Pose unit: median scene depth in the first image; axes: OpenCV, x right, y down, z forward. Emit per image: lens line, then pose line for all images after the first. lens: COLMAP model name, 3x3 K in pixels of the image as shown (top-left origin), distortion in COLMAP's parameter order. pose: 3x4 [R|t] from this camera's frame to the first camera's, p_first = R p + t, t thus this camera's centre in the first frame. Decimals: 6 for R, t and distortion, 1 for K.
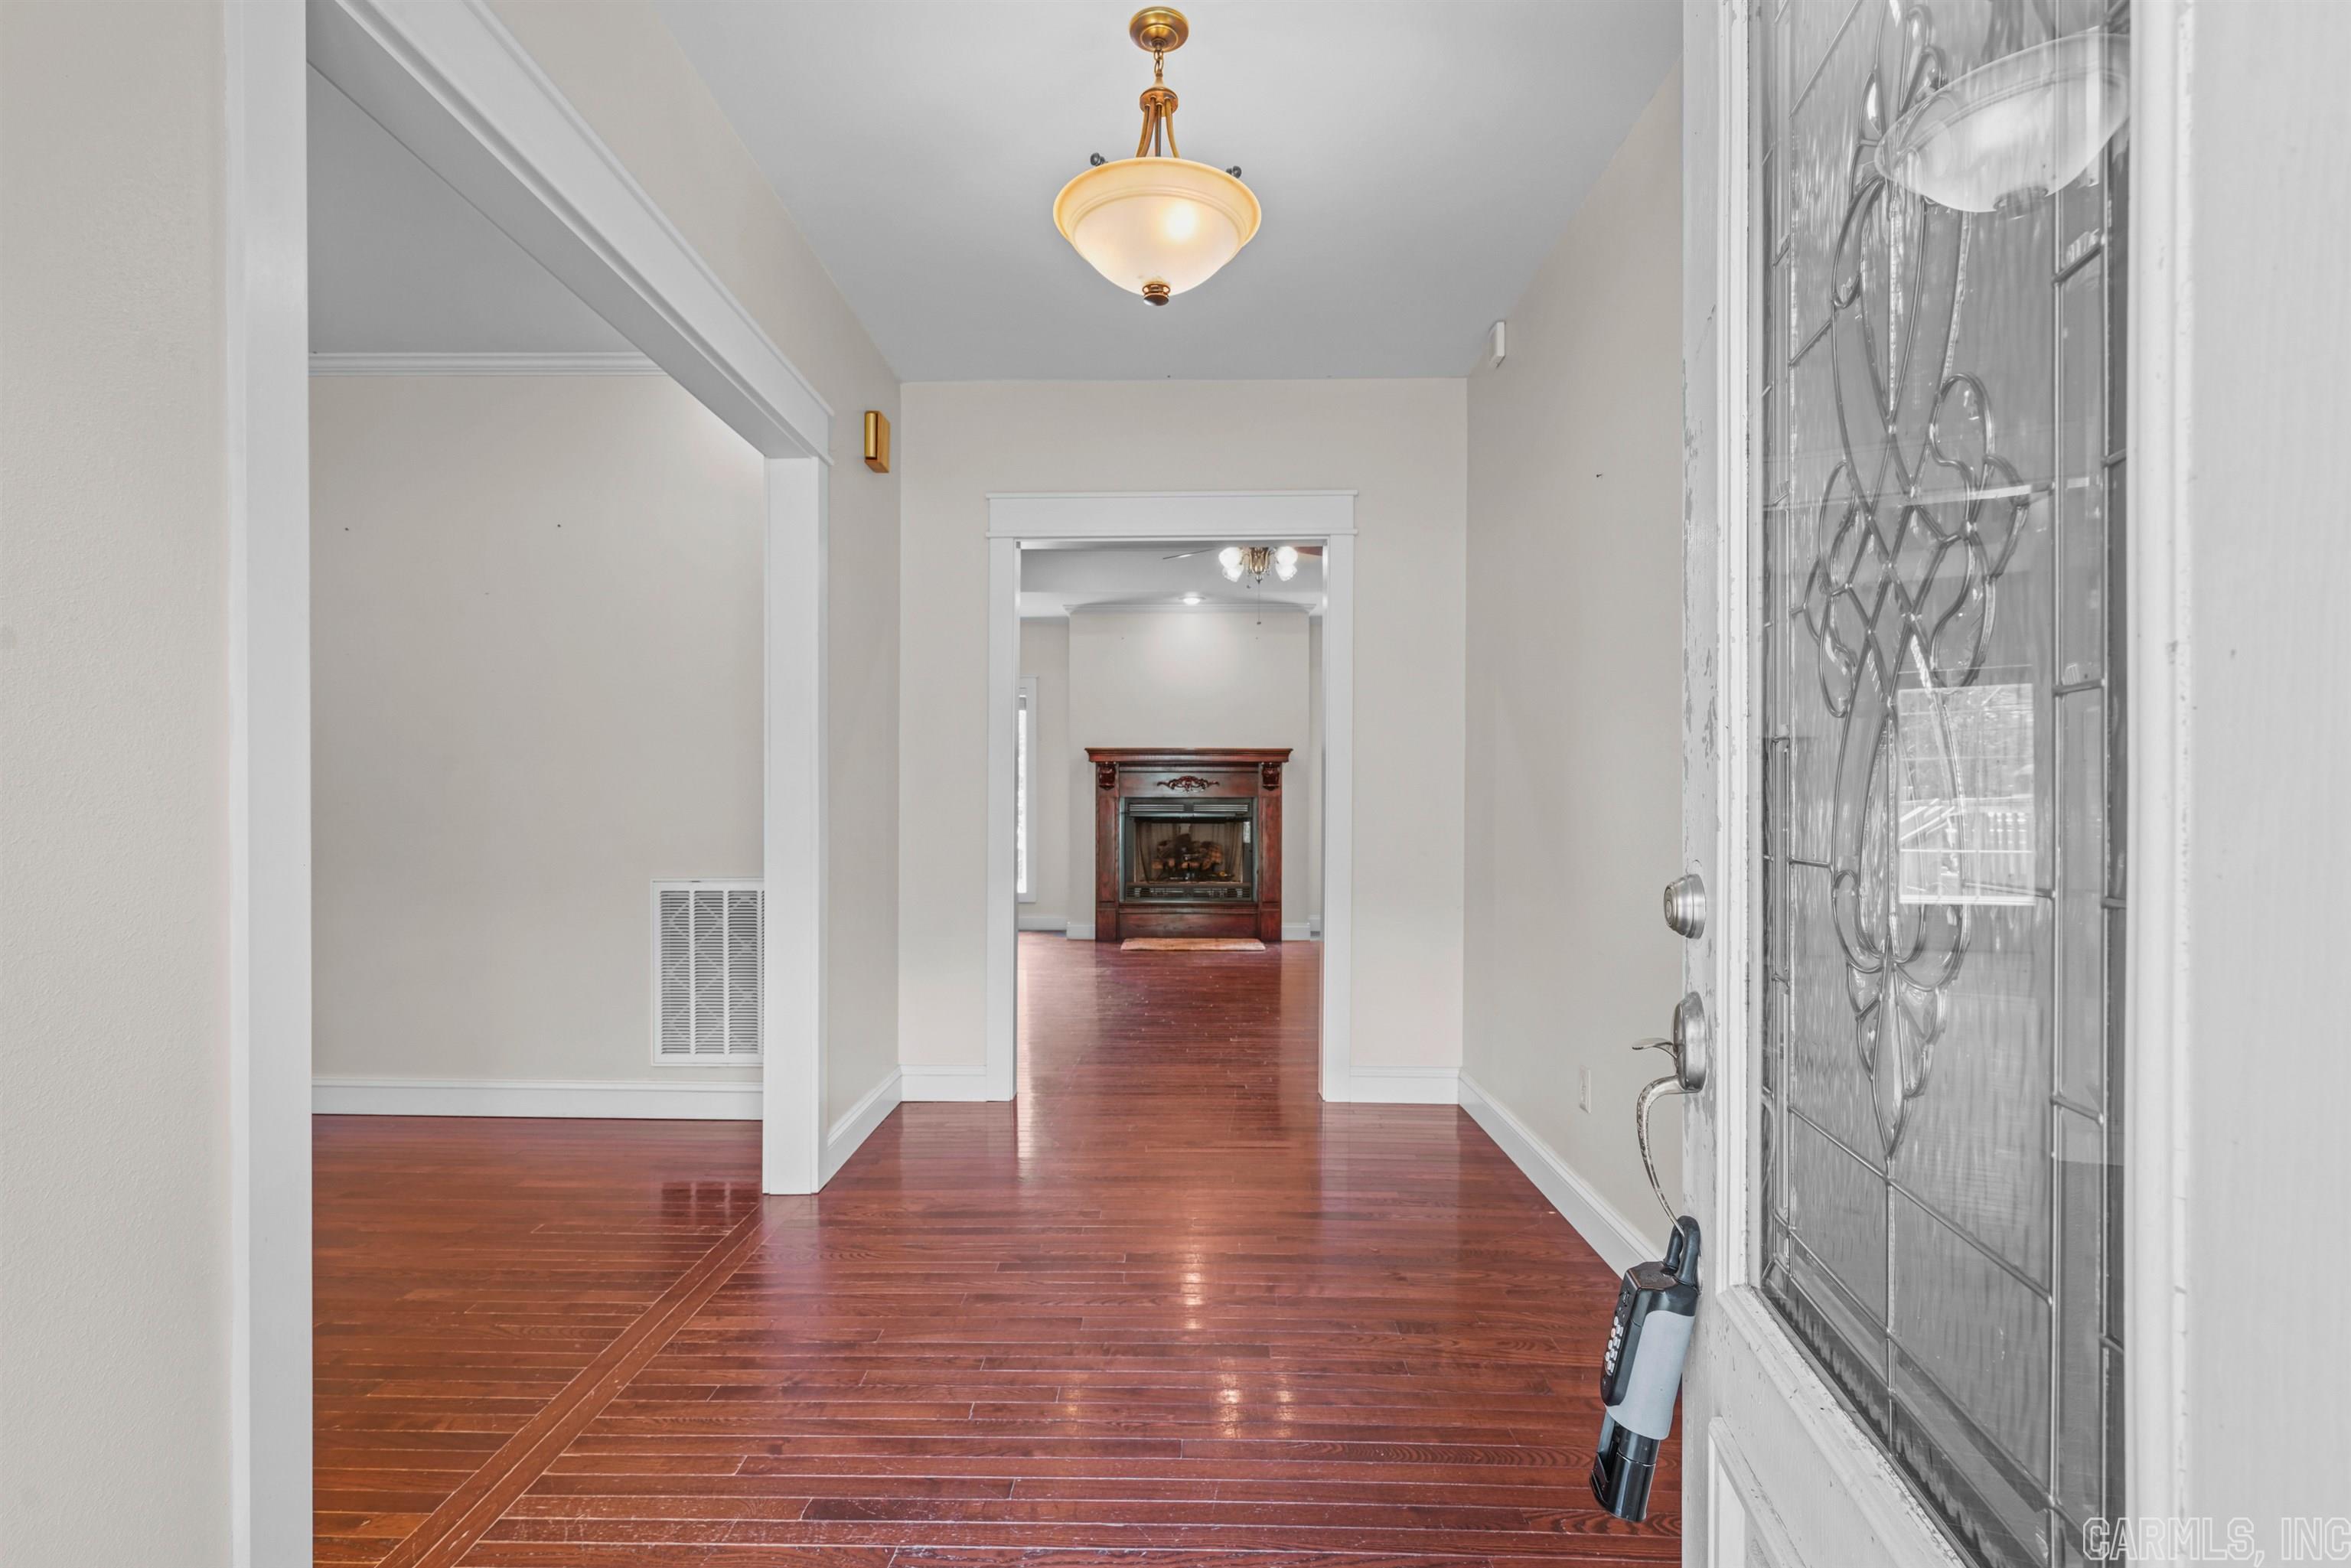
lens RADIAL K [[1087.0, 0, 1157.7], [0, 1087.0, 806.0], [0, 0, 1]] dist [-0.001507, 0.000298]
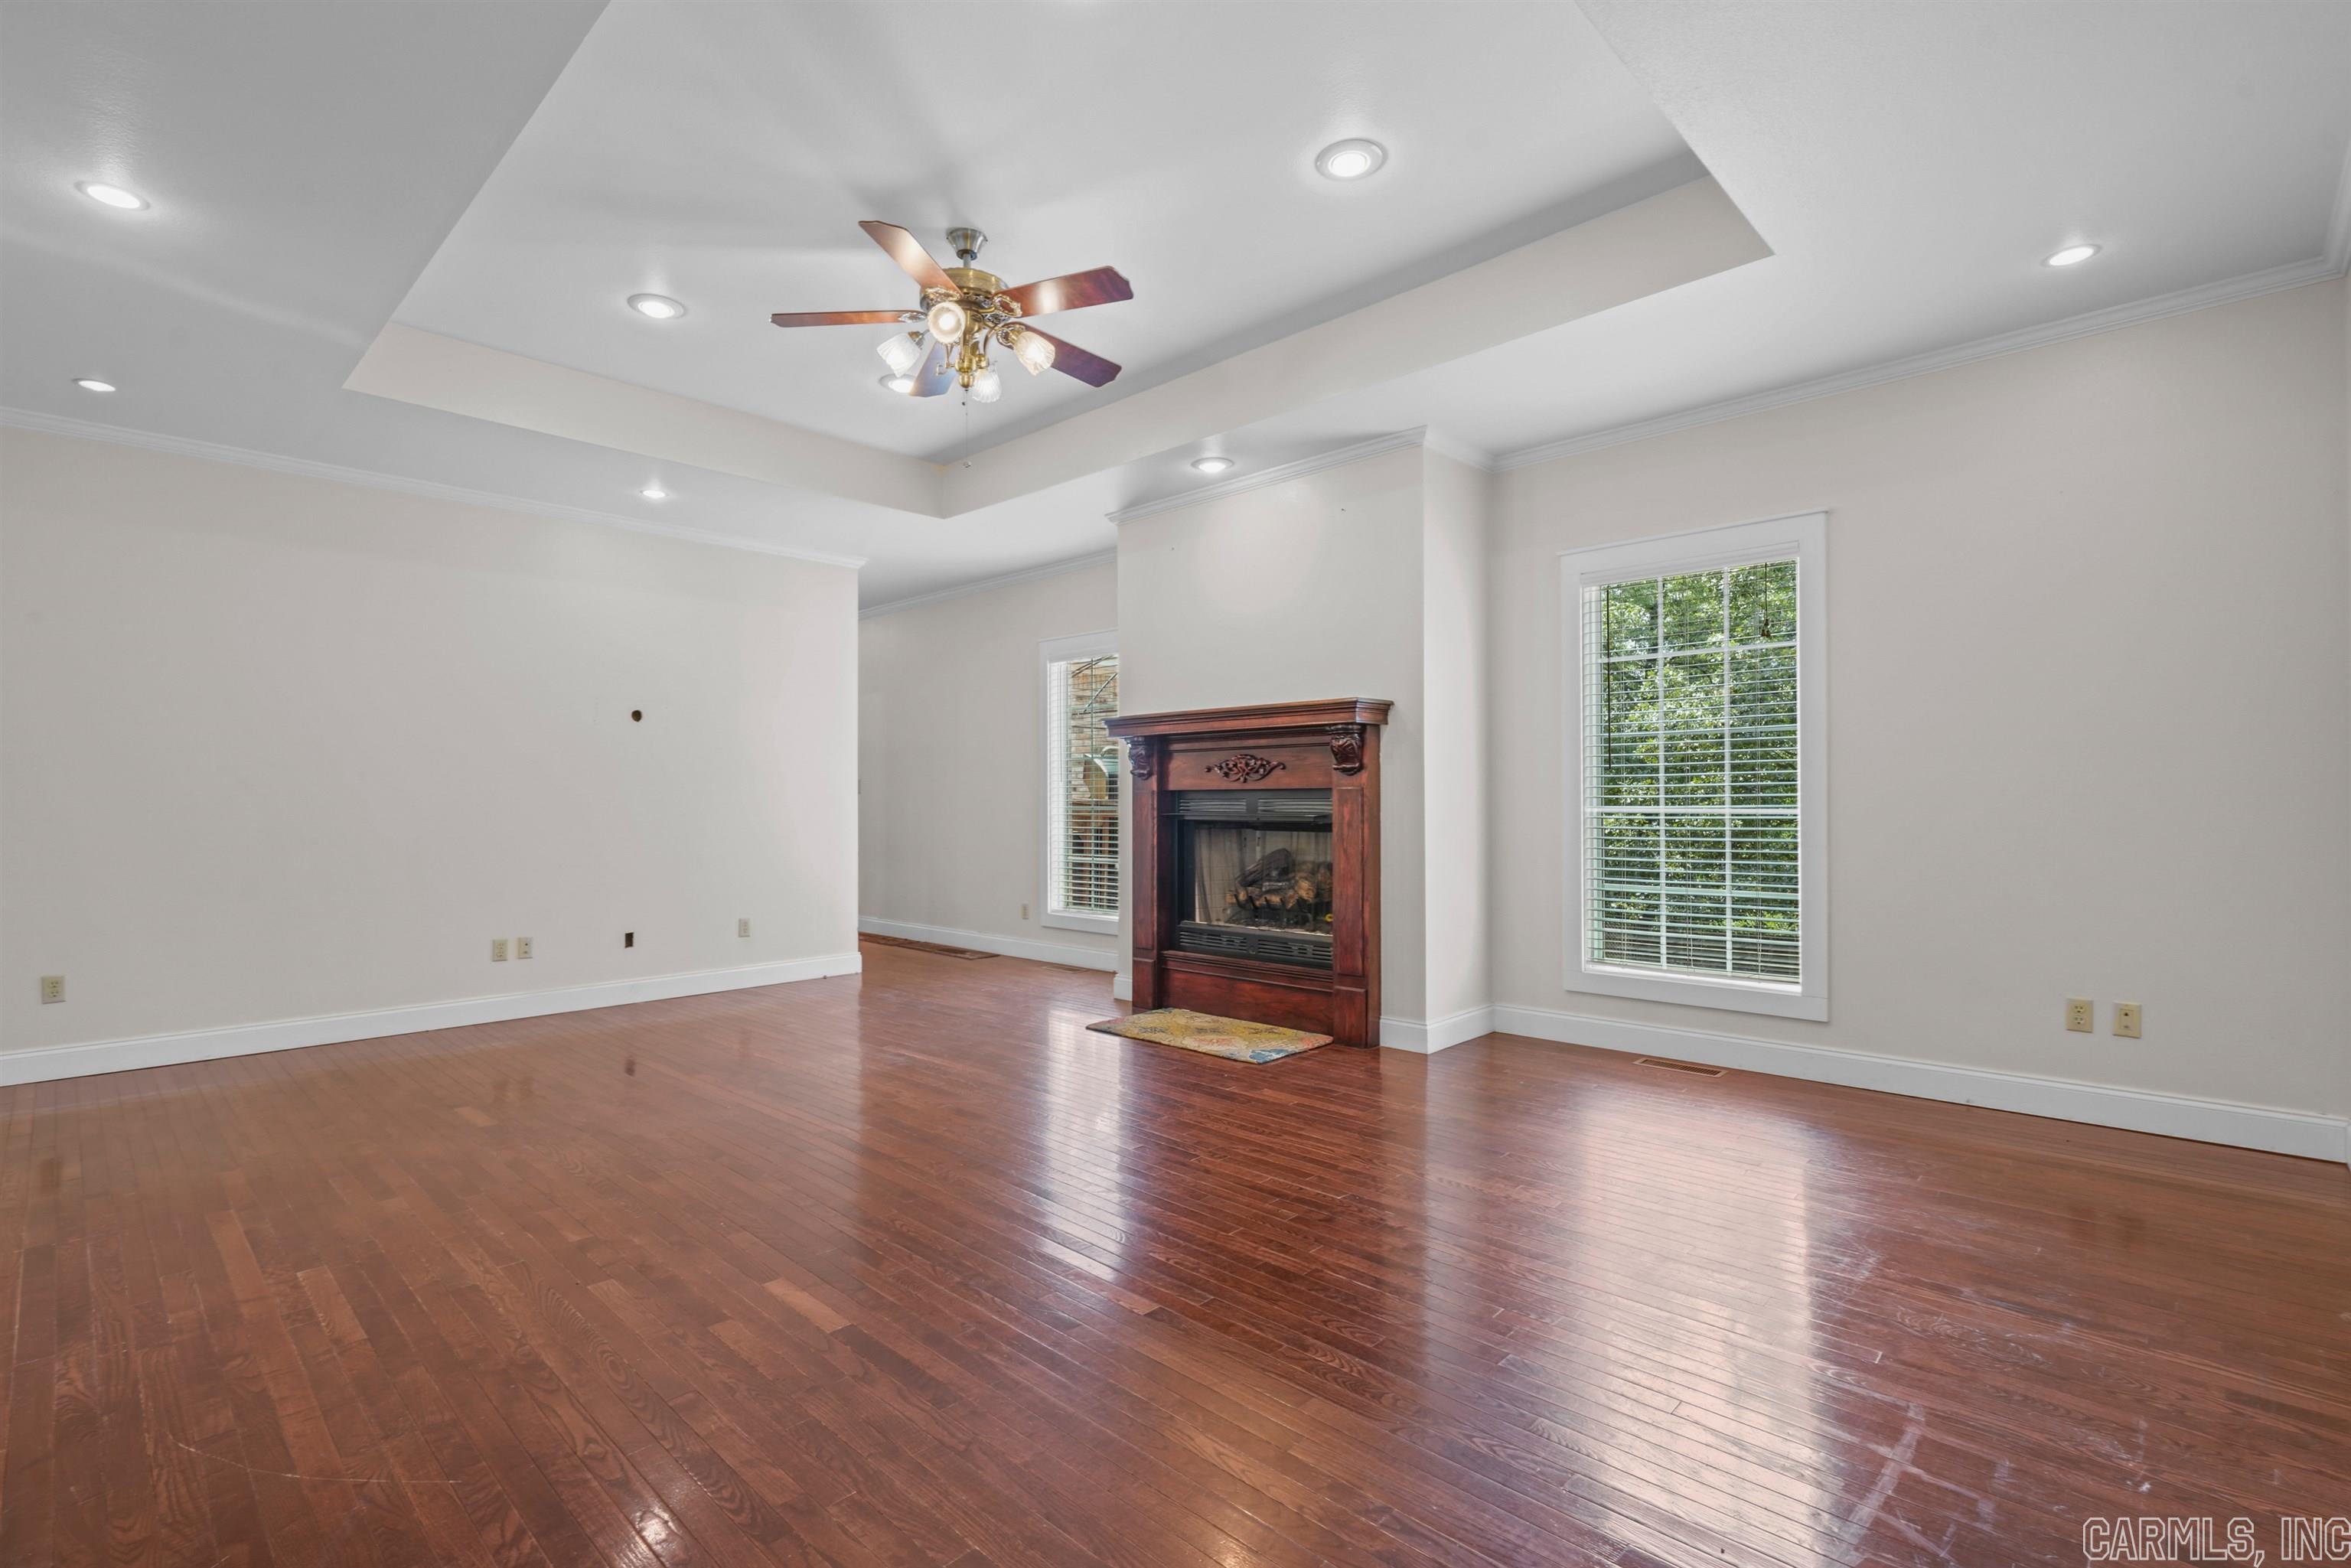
lens RADIAL K [[1087.8, 0, 1170.5], [0, 1087.8, 771.0], [0, 0, 1]] dist [-0.004503, -0.001977]
pose [[0.730655, -0.022965, -0.682360, 0.417883], [0.005550, 0.999601, -0.027700, -0.001671], [0.682724, 0.016452, 0.730491, 0.522712]]
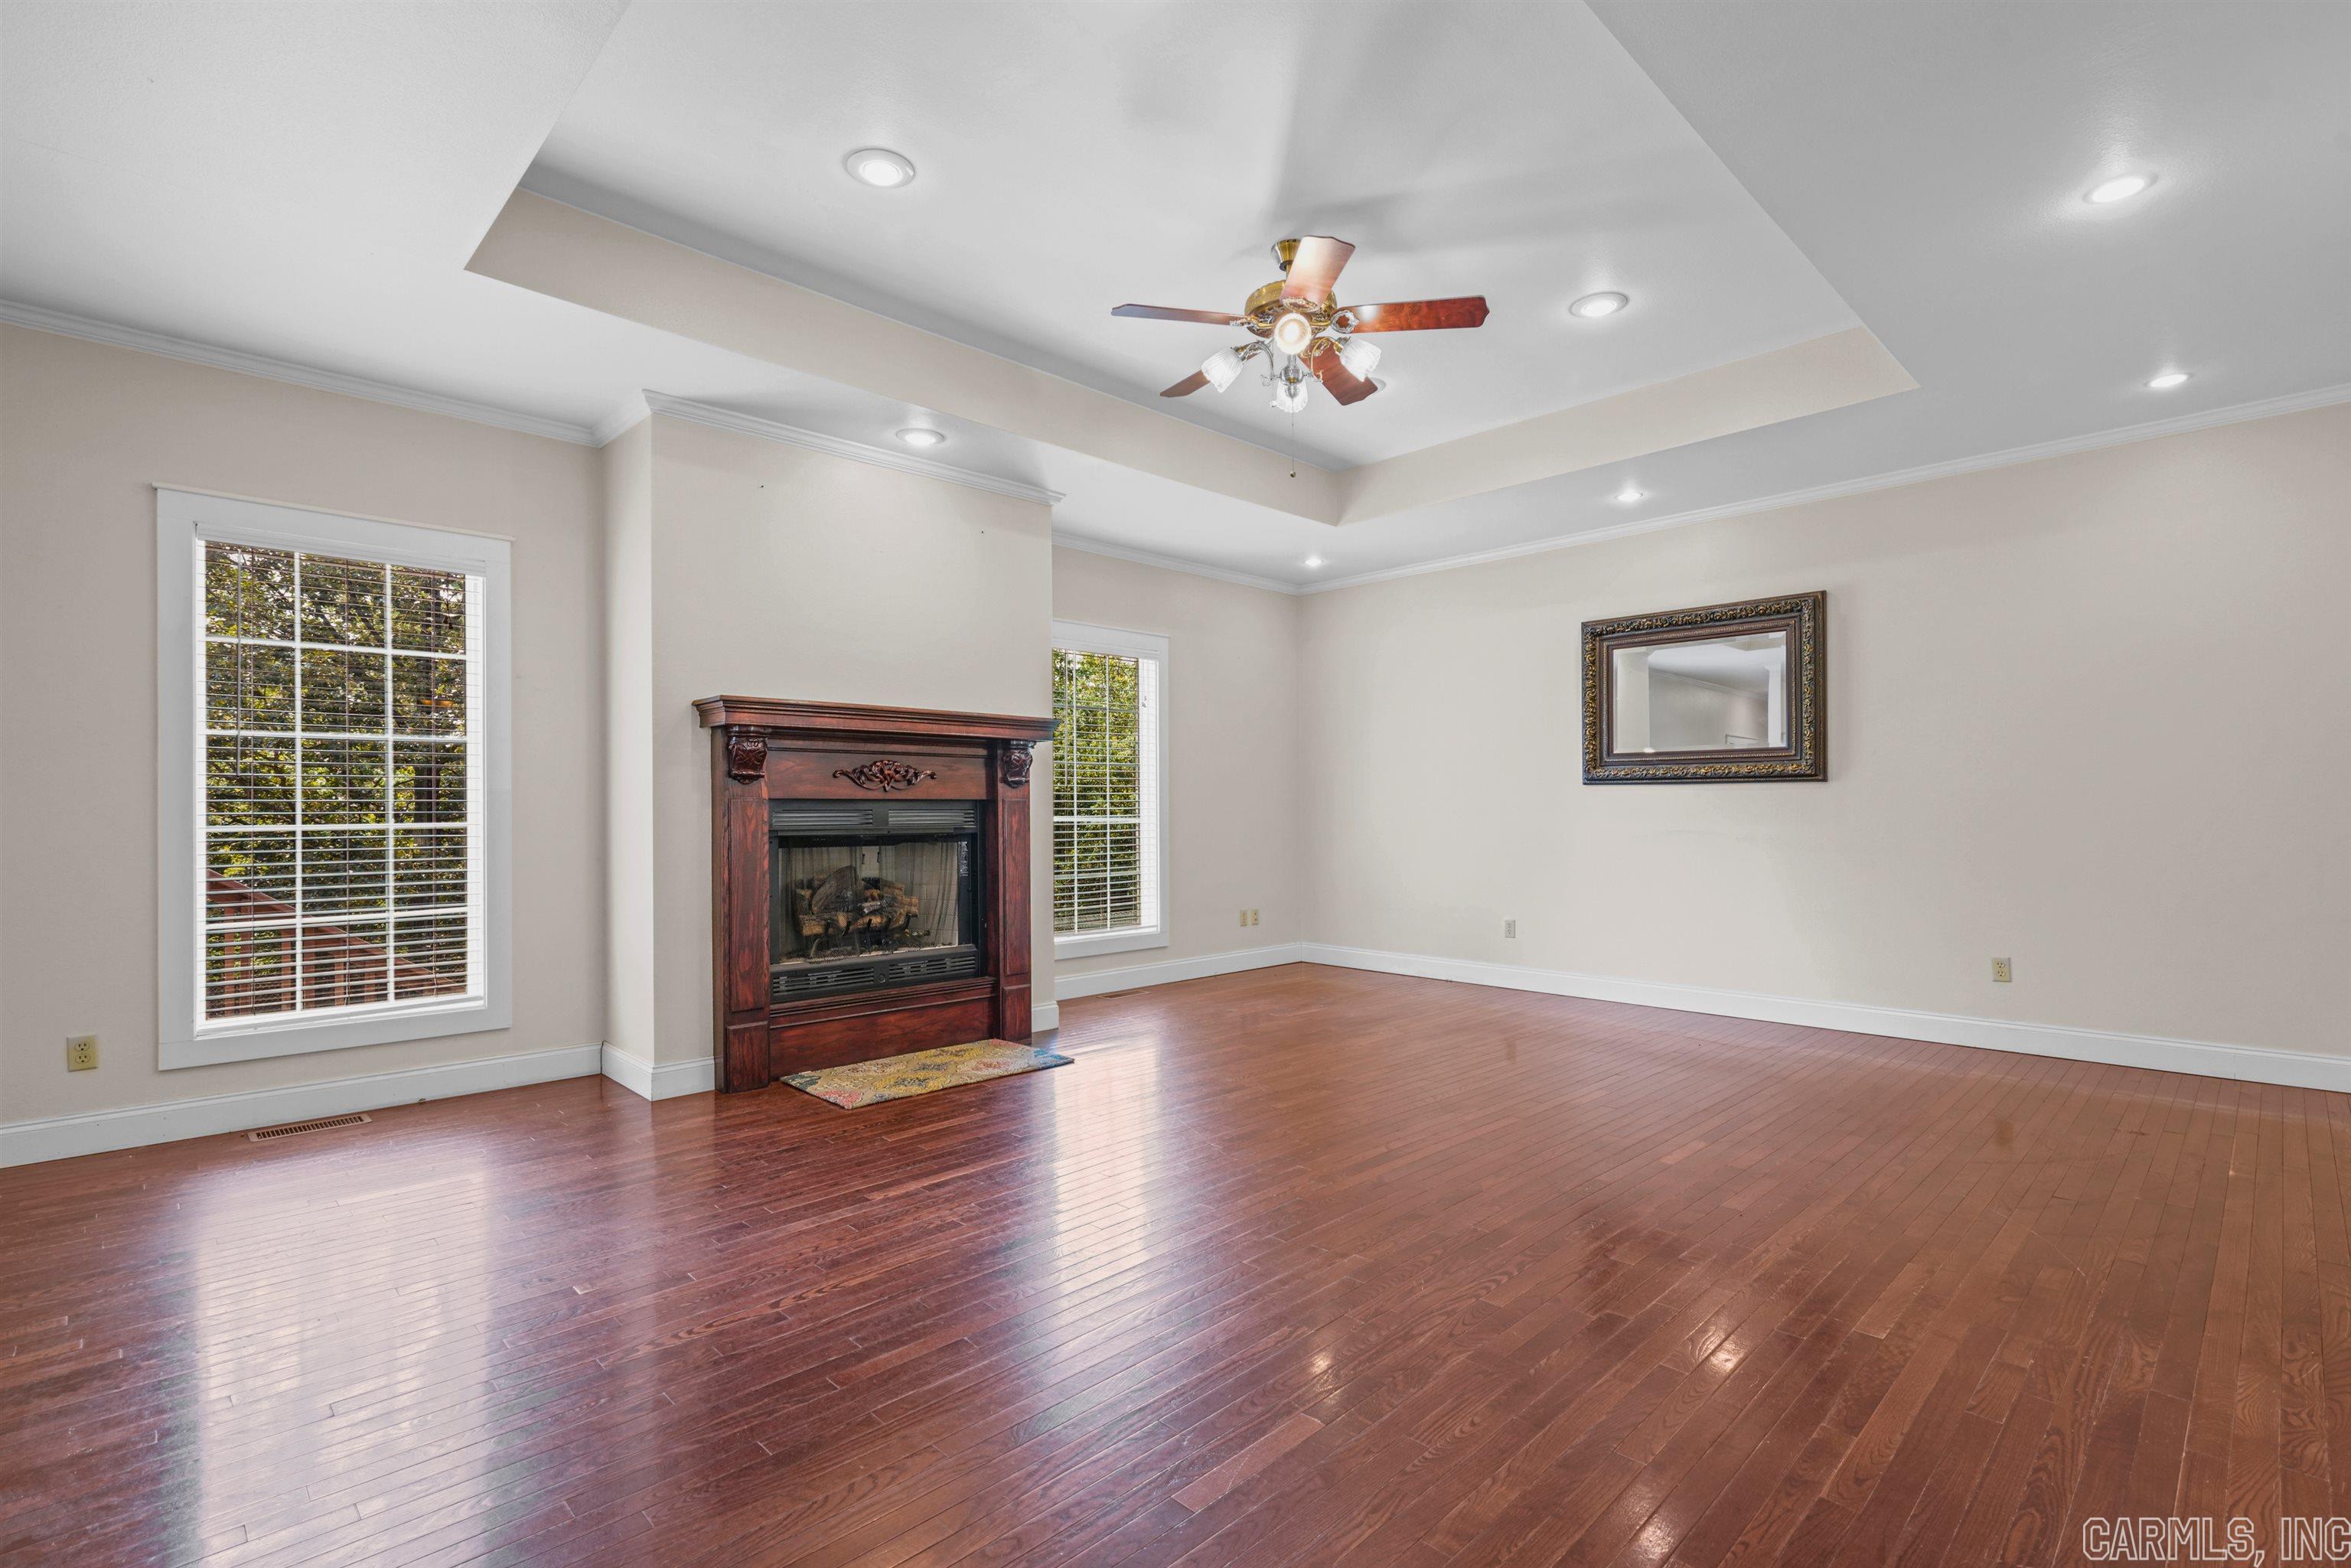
lens RADIAL K [[1087.0, 0, 1157.7], [0, 1087.0, 806.0], [0, 0, 1]] dist [-0.001507, 0.000298]
pose [[0.706613, -0.001009, 0.707600, -0.262662], [0.003831, 0.999990, -0.002400, -0.002772], [-0.707590, 0.004407, 0.706610, 0.516057]]
